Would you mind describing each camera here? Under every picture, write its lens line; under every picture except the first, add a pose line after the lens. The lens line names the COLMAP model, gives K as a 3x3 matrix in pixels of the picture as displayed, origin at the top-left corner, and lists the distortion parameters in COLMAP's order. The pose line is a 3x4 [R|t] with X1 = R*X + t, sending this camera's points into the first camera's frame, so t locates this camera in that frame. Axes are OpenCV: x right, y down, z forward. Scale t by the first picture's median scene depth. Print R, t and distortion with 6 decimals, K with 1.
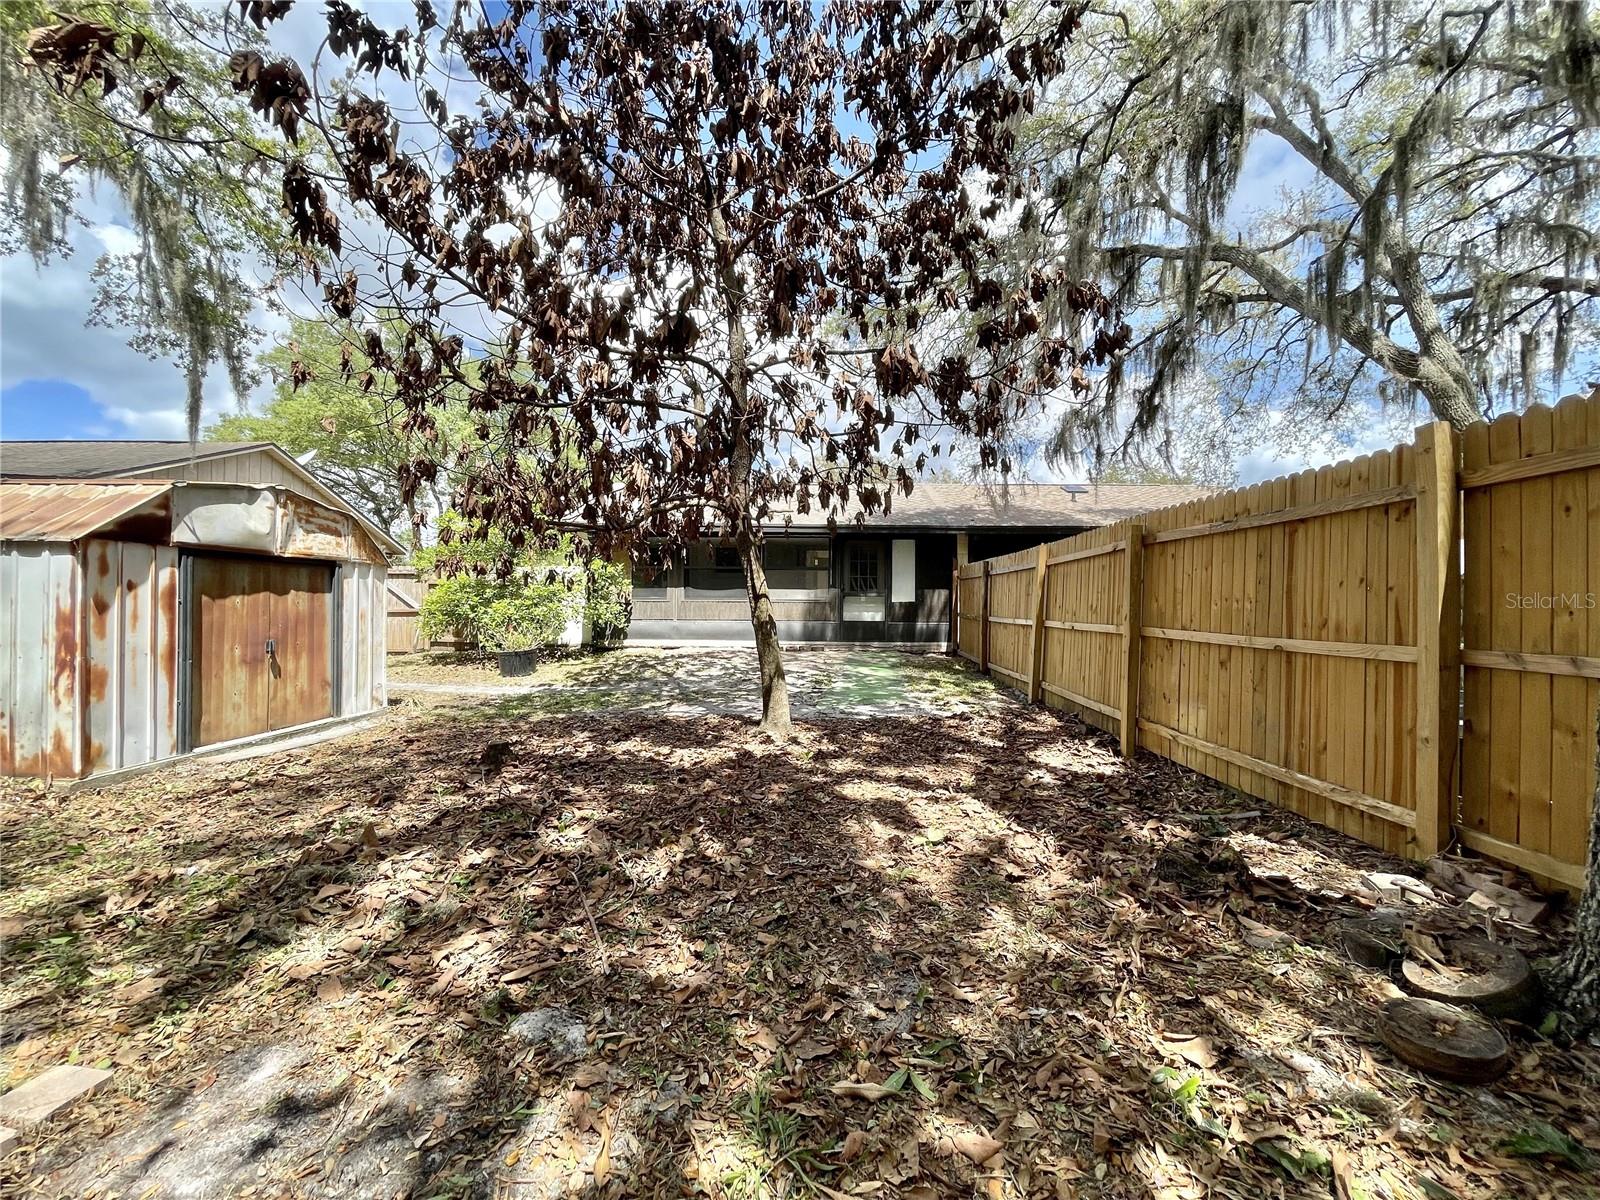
lens RADIAL K [[644.0, 0, 807.0], [0, 644.0, 597.8], [0, 0, 1]] dist [-0.003320, 0.000006]
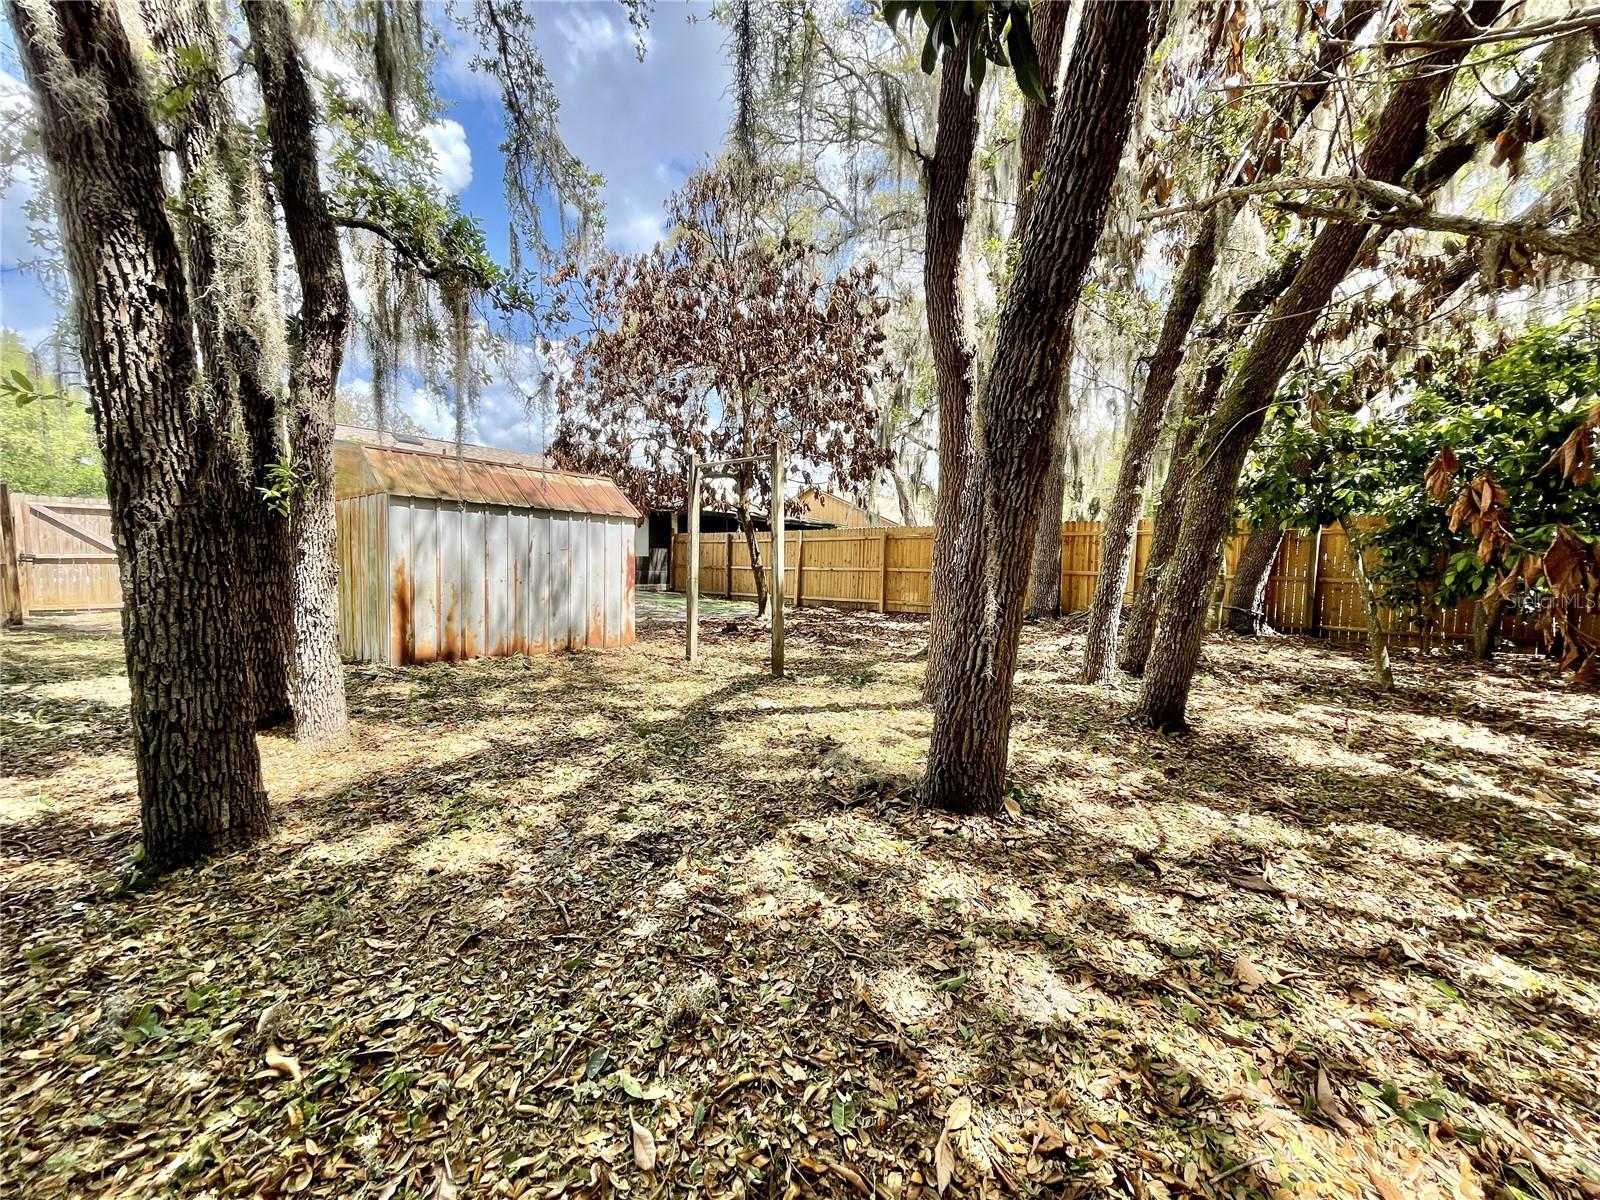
lens RADIAL K [[644.0, 0, 802.0], [0, 644.0, 606.6], [0, 0, 1]] dist [-0.003320, 0.000006]
pose [[0.624467, -0.043684, 0.779829, -0.824355], [-0.020283, 0.997191, 0.072103, 0.007831], [-0.780788, -0.060843, 0.621827, -0.202946]]
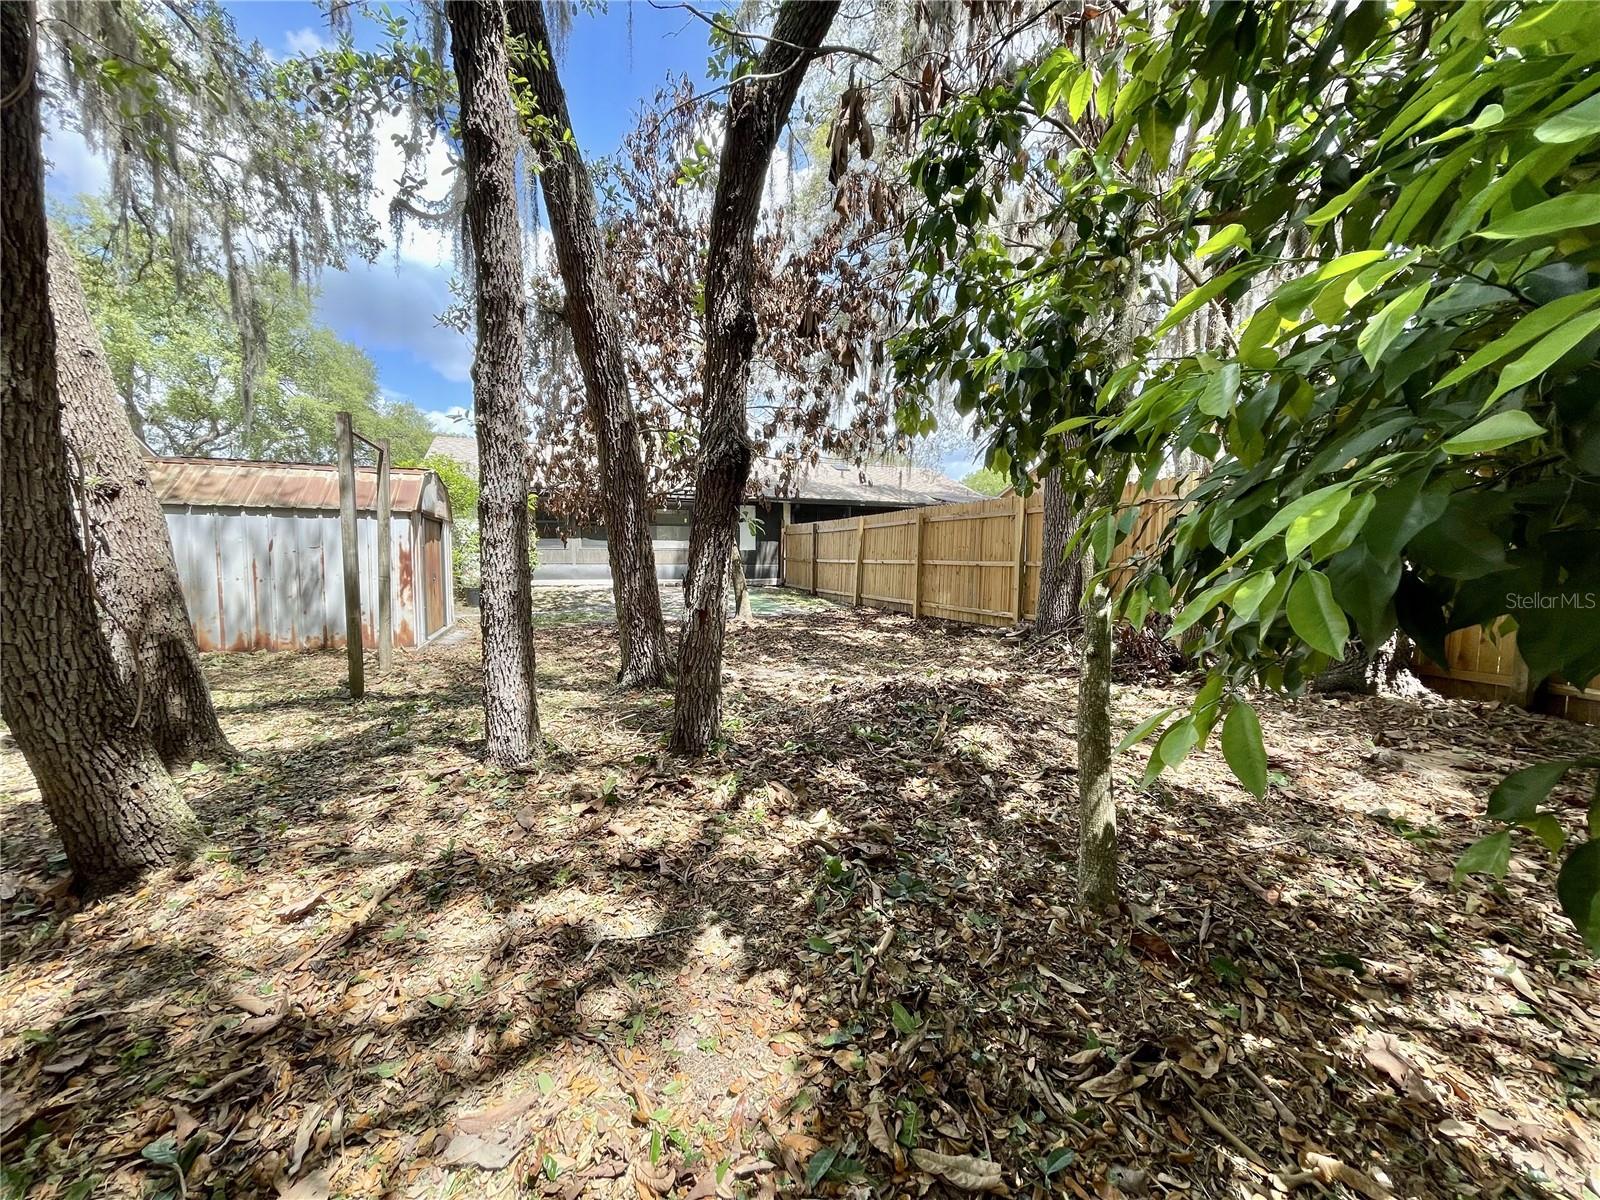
lens RADIAL K [[644.0, 0, 791.1], [0, 644.0, 602.1], [0, 0, 1]] dist [-0.003320, 0.000006]
pose [[0.930730, -0.028990, 0.364557, -0.300913], [-0.001365, 0.996571, 0.082733, 0.003339], [-0.365705, -0.077499, 0.927499, -0.377232]]
